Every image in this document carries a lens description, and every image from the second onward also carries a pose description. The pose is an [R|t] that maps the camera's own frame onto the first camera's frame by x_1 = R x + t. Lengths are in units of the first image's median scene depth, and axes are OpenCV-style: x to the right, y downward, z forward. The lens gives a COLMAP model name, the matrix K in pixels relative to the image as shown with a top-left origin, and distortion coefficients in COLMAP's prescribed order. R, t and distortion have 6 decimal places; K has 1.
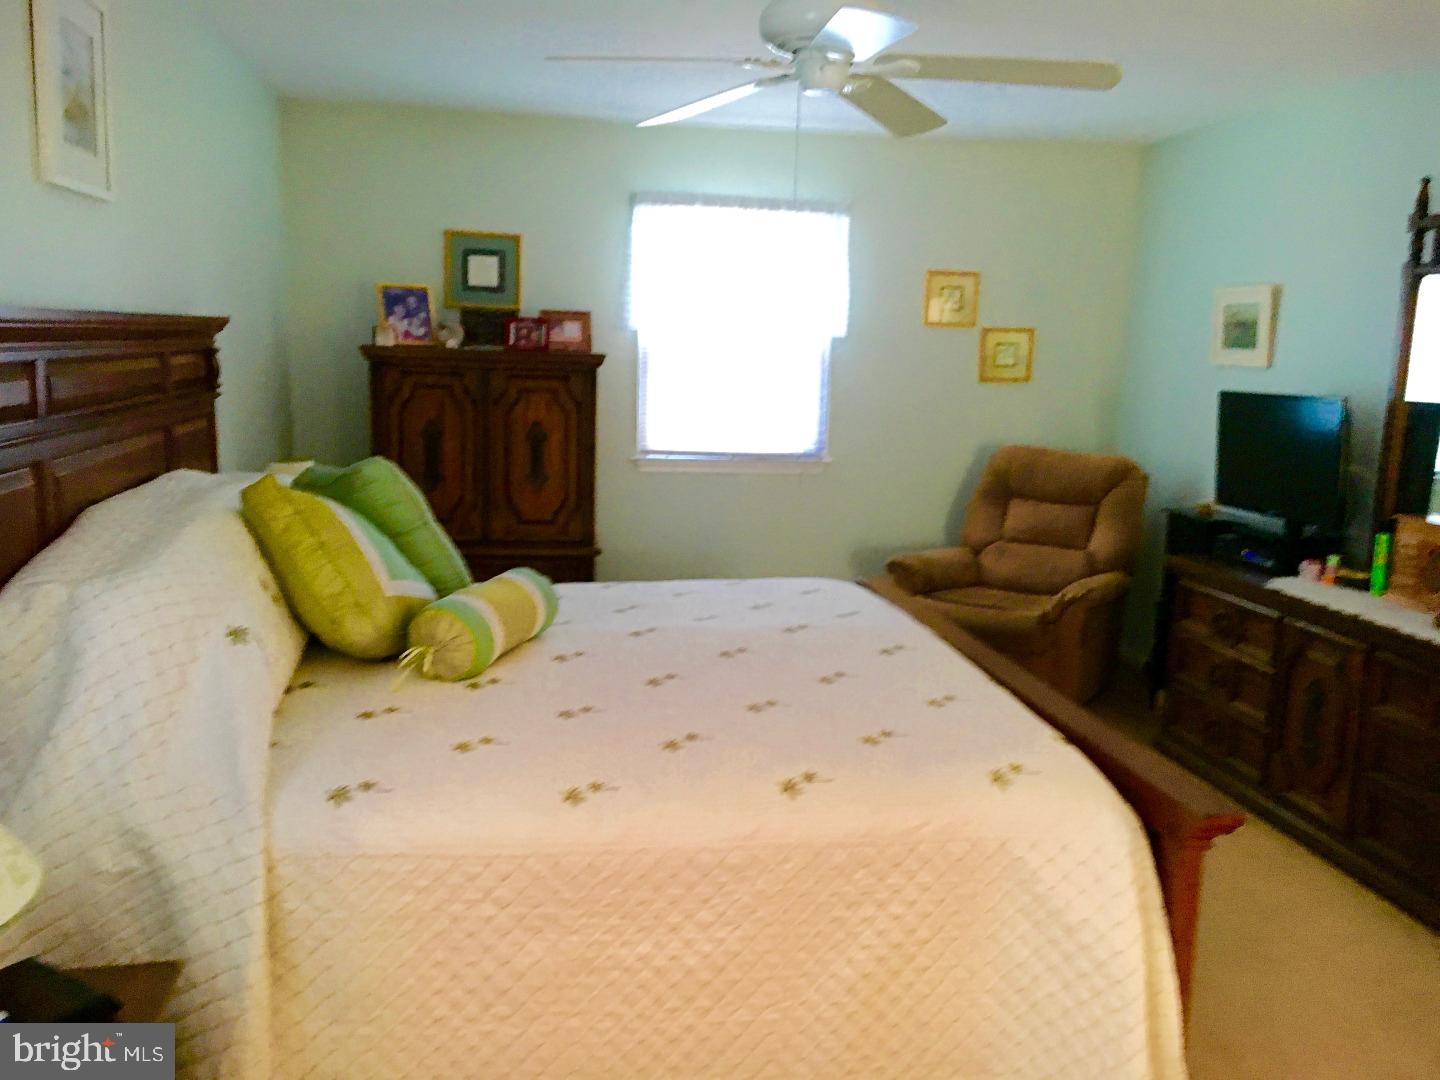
lens RADIAL K [[1239.1, 0, 711.6], [0, 1239.1, 536.1], [0, 0, 1]] dist [0.027589, -0.005247]
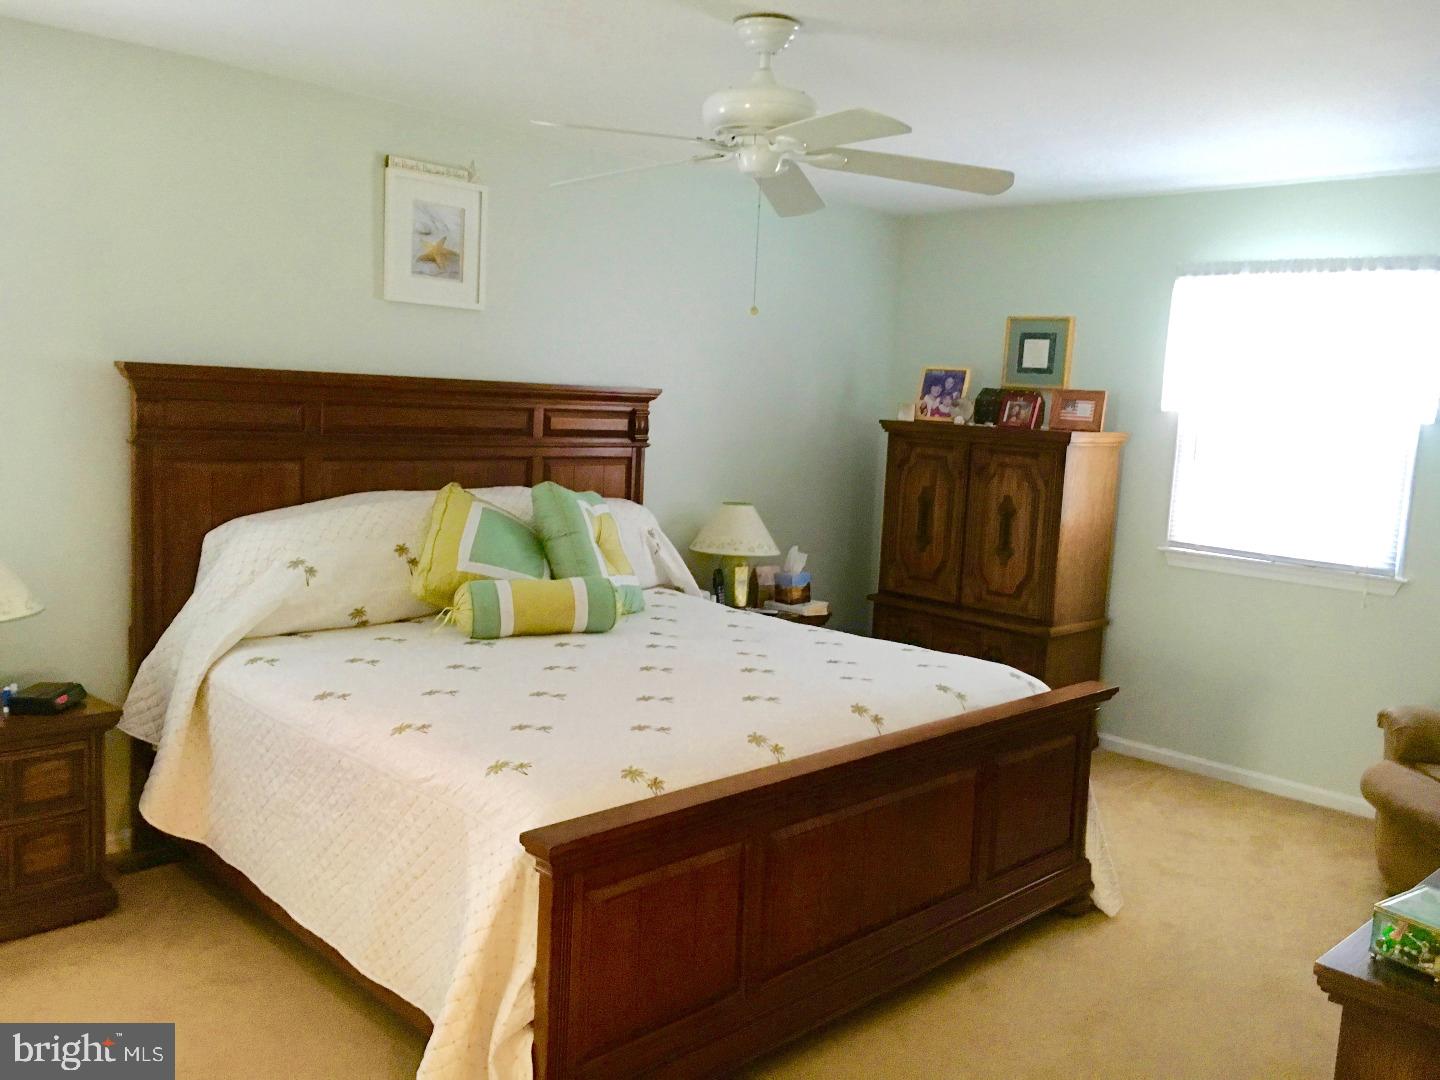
lens RADIAL K [[1239.1, 0, 707.3], [0, 1239.1, 538.2], [0, 0, 1]] dist [0.027589, -0.005247]
pose [[0.572894, 0.092579, -0.814384, 0.550492], [-0.159554, 0.987189, -0.000018, -0.018320], [0.803950, 0.129949, 0.580326, 0.208552]]
